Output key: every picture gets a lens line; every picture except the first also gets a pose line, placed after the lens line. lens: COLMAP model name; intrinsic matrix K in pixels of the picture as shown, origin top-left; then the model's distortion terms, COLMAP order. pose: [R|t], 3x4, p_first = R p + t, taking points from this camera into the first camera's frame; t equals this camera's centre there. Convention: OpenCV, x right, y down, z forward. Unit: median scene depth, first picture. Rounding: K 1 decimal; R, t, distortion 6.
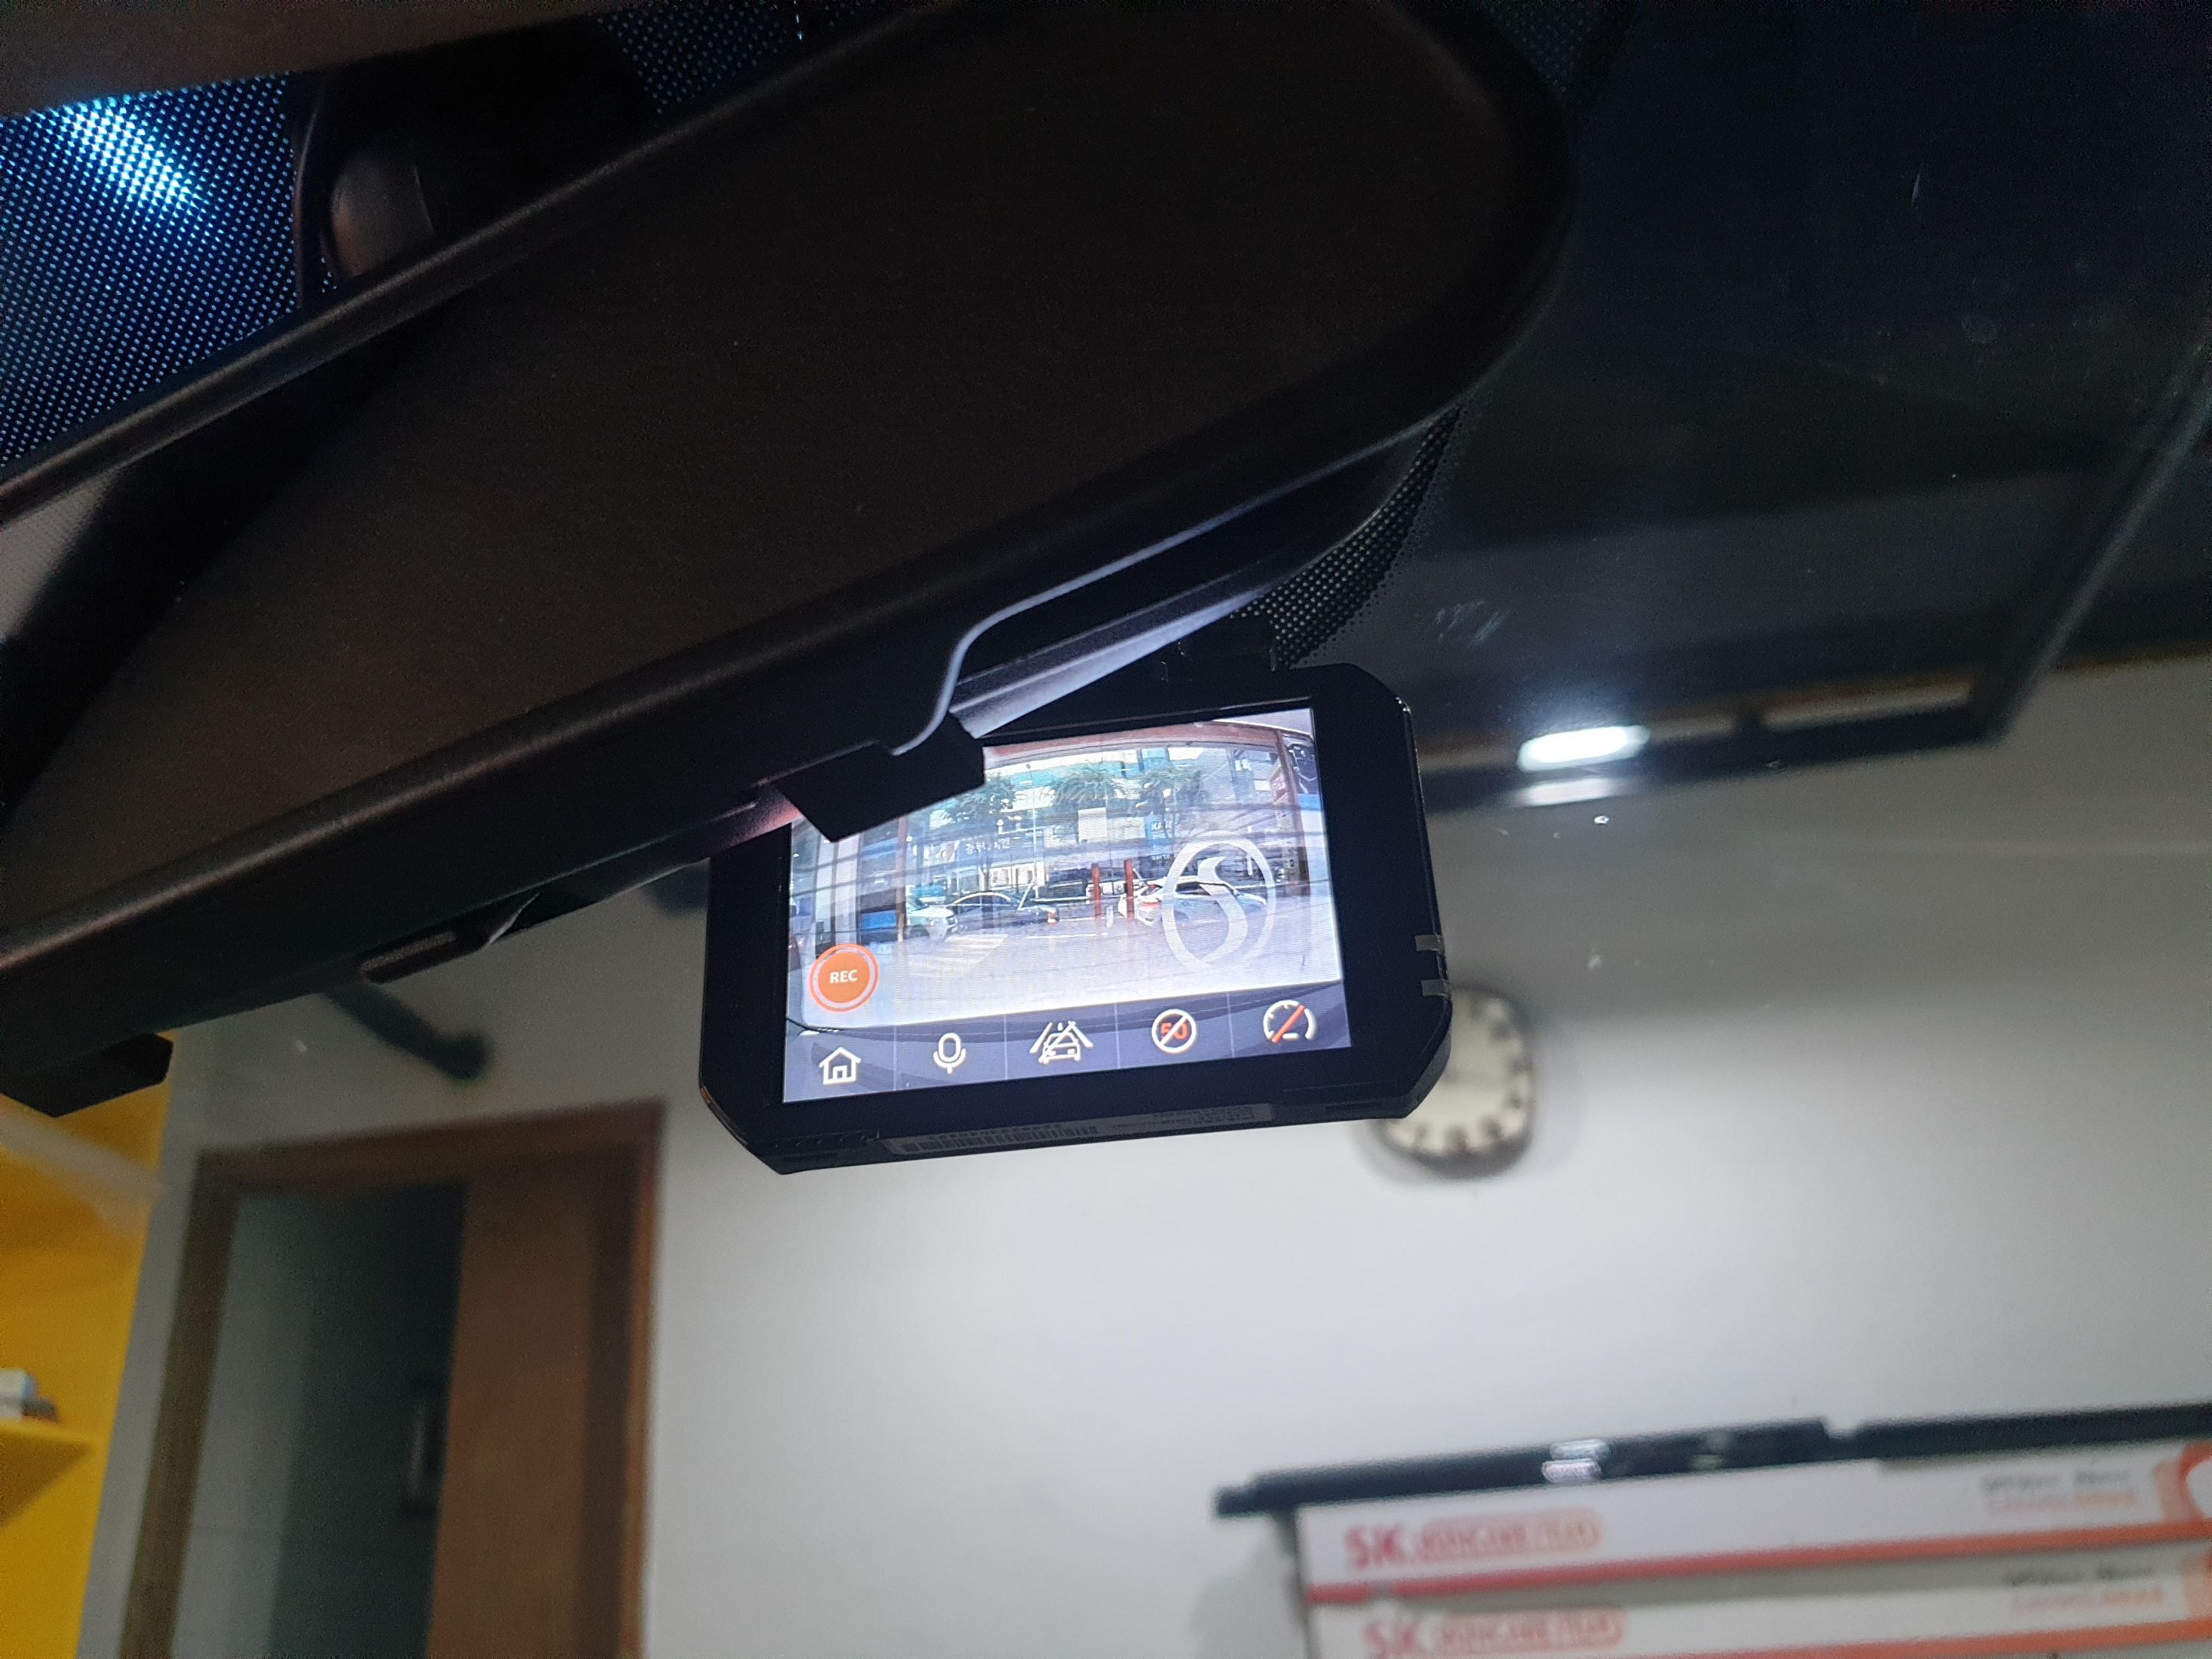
lens RADIAL K [[1793.4, 0, 1102.0], [0, 1793.4, 870.9], [0, 0, 1]] dist [-0.028471, 0.024483]
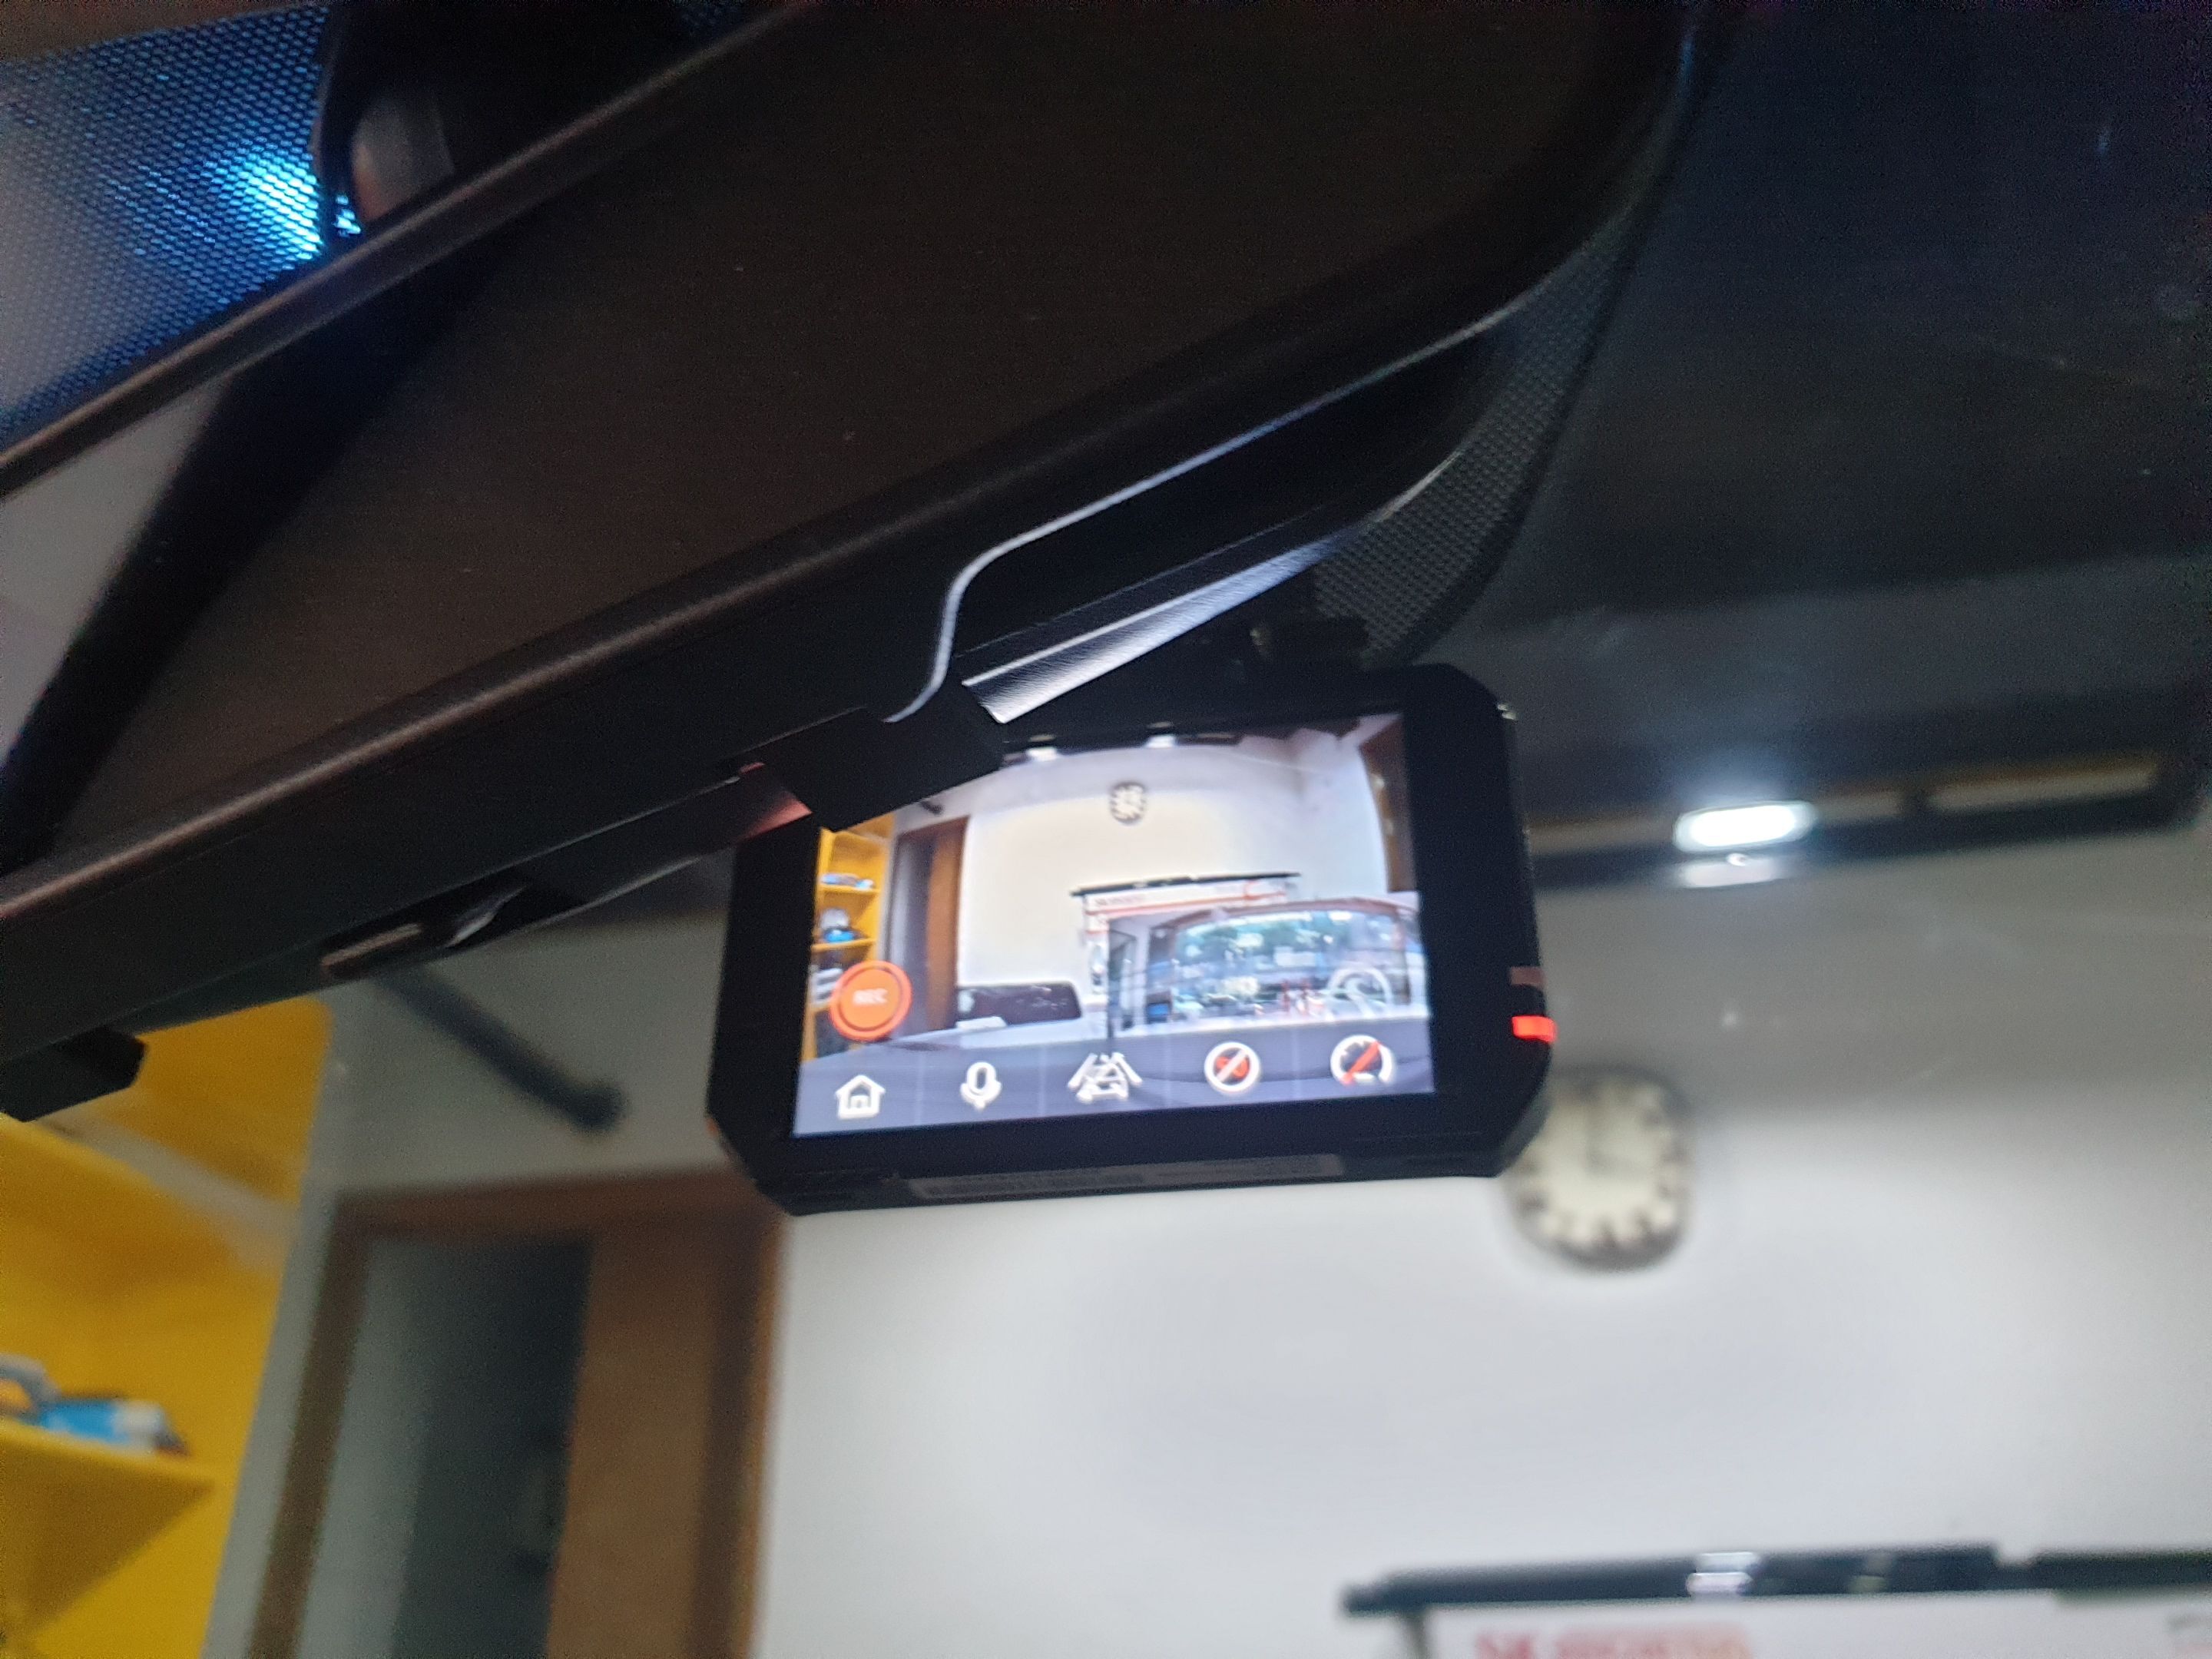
lens RADIAL K [[1793.4, 0, 1137.4], [0, 1793.4, 854.3], [0, 0, 1]] dist [-0.028471, 0.024483]
pose [[0.997529, 0.025150, -0.065594, 0.025227], [-0.028468, 0.998337, -0.050135, 0.015169], [0.064224, 0.051879, 0.996586, 0.056305]]
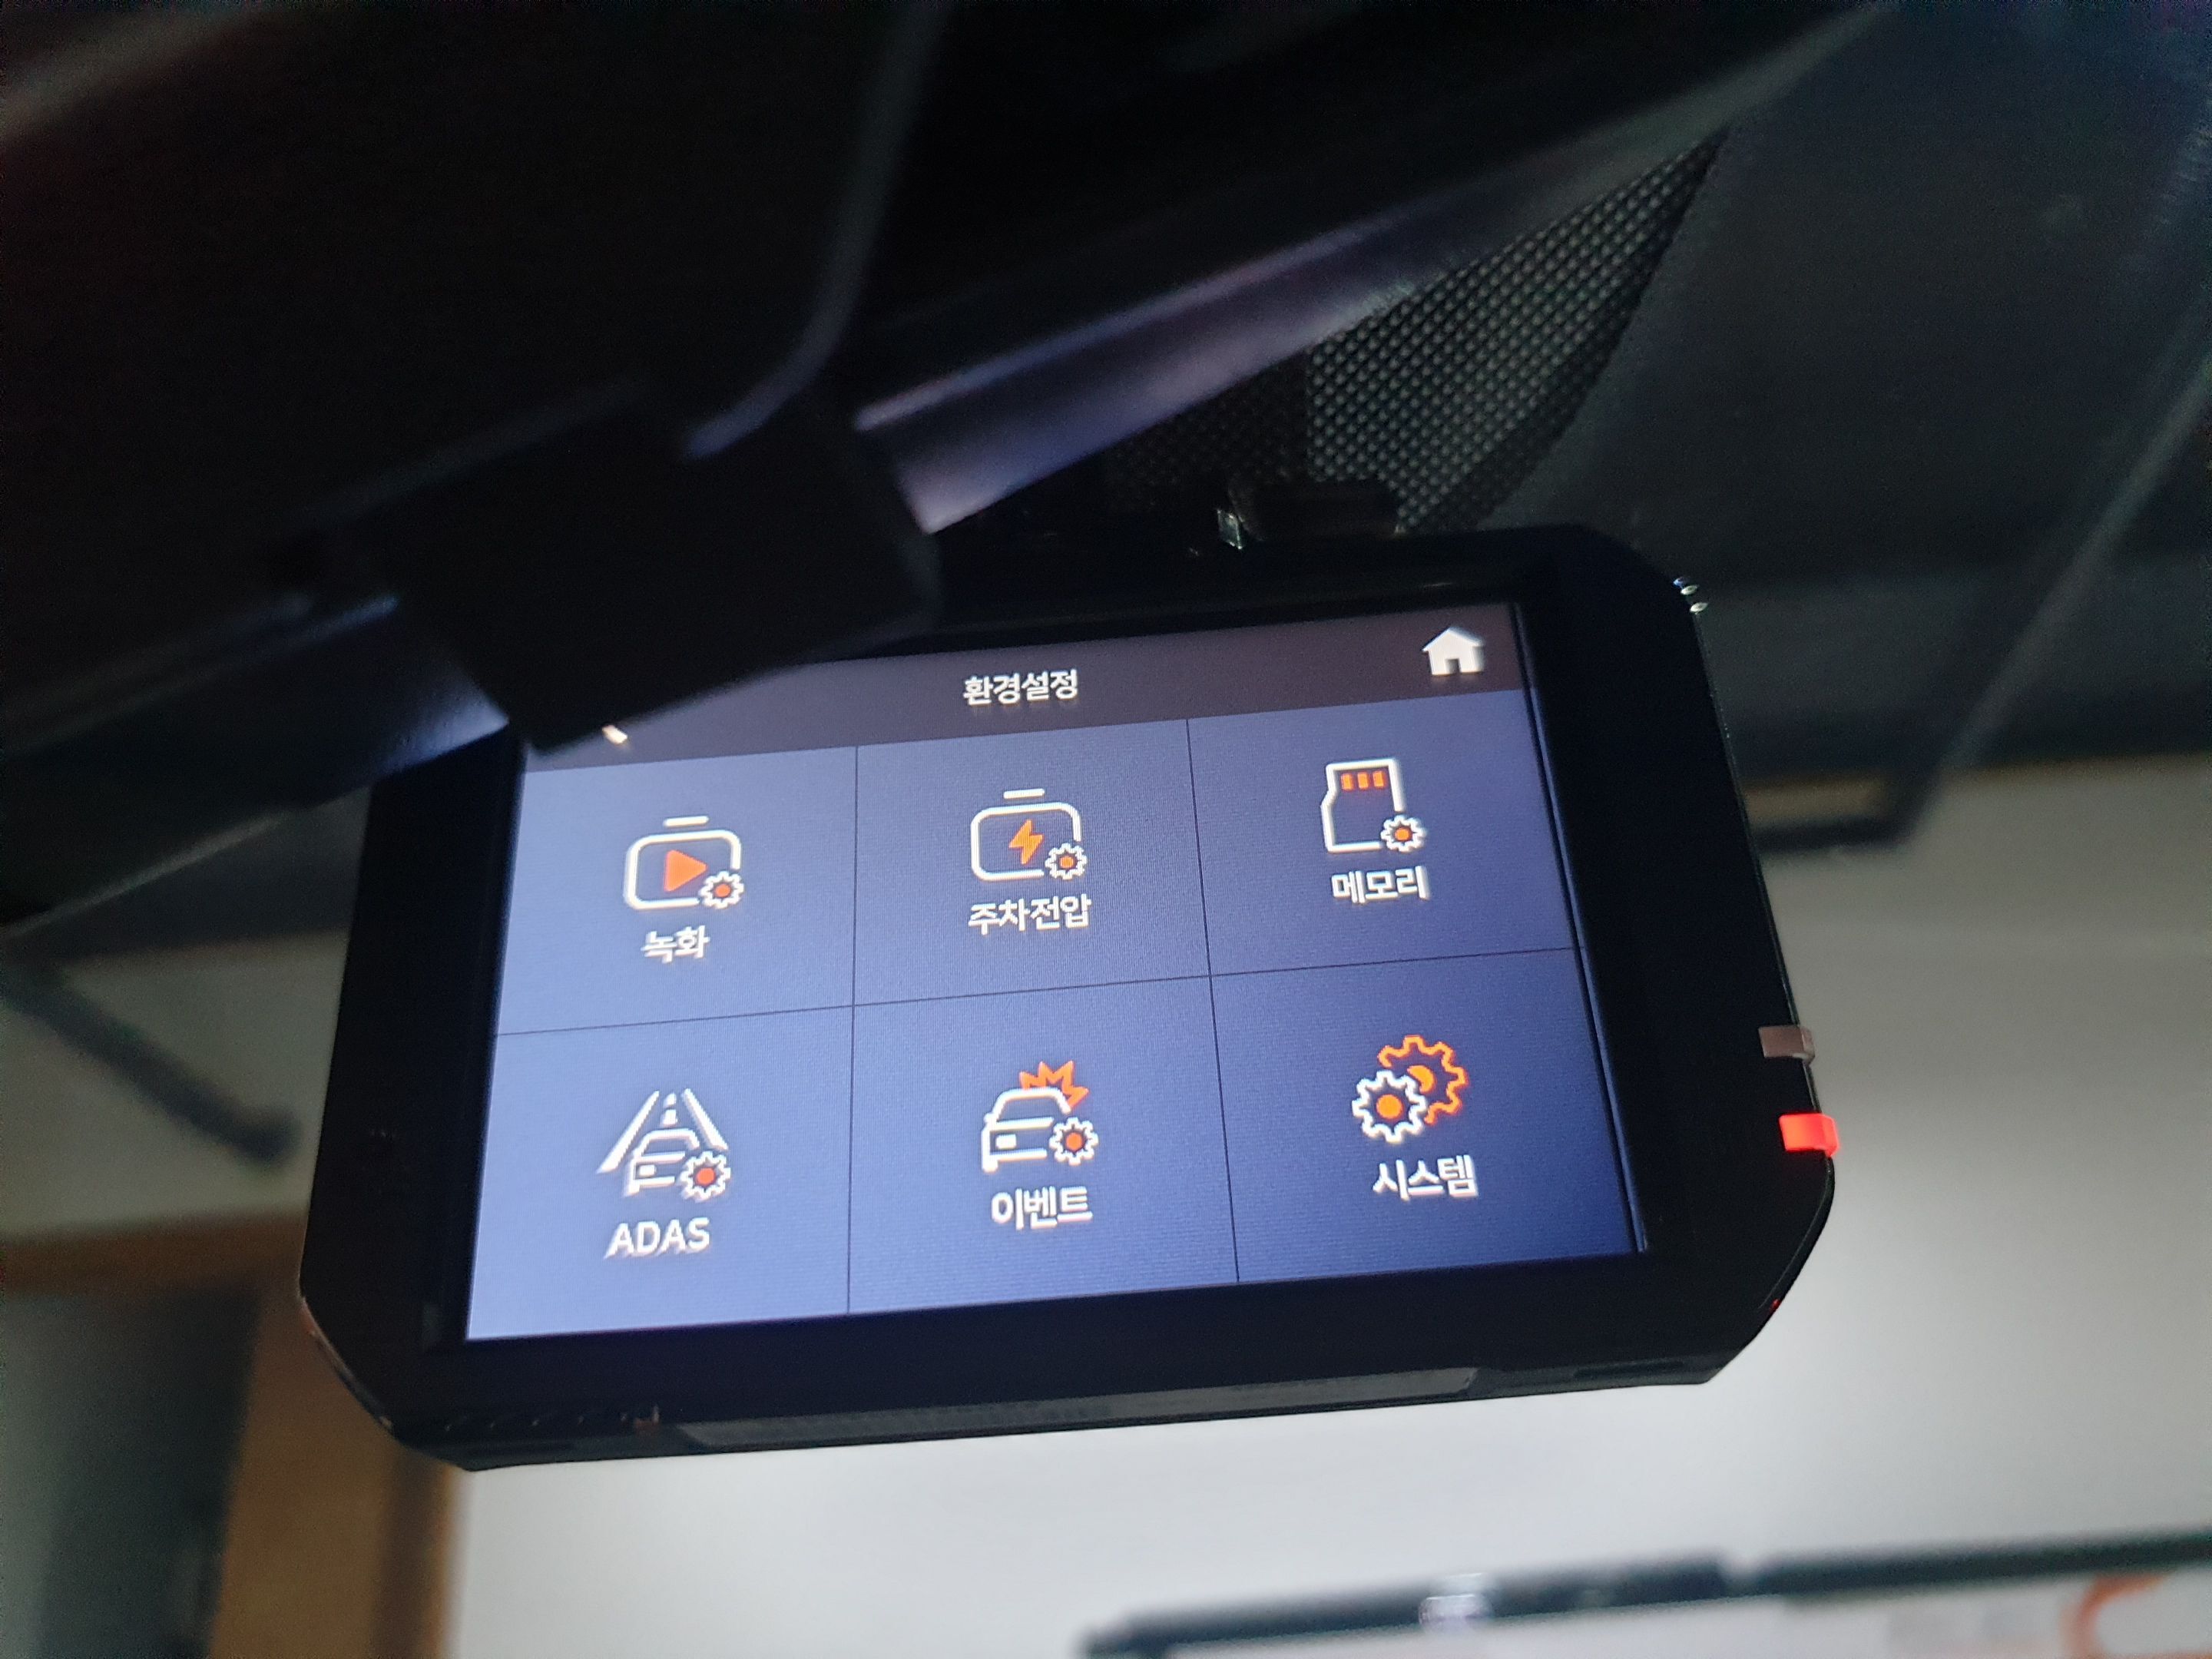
lens RADIAL K [[1784.4, 0, 1101.5], [0, 1784.4, 819.5], [0, 0, 1]] dist [-0.036855, -0.013504]
pose [[0.996658, 0.035016, 0.073798, -0.023722], [-0.028950, 0.996234, -0.081728, 0.012052], [-0.076382, 0.079319, 0.993919, 0.256810]]
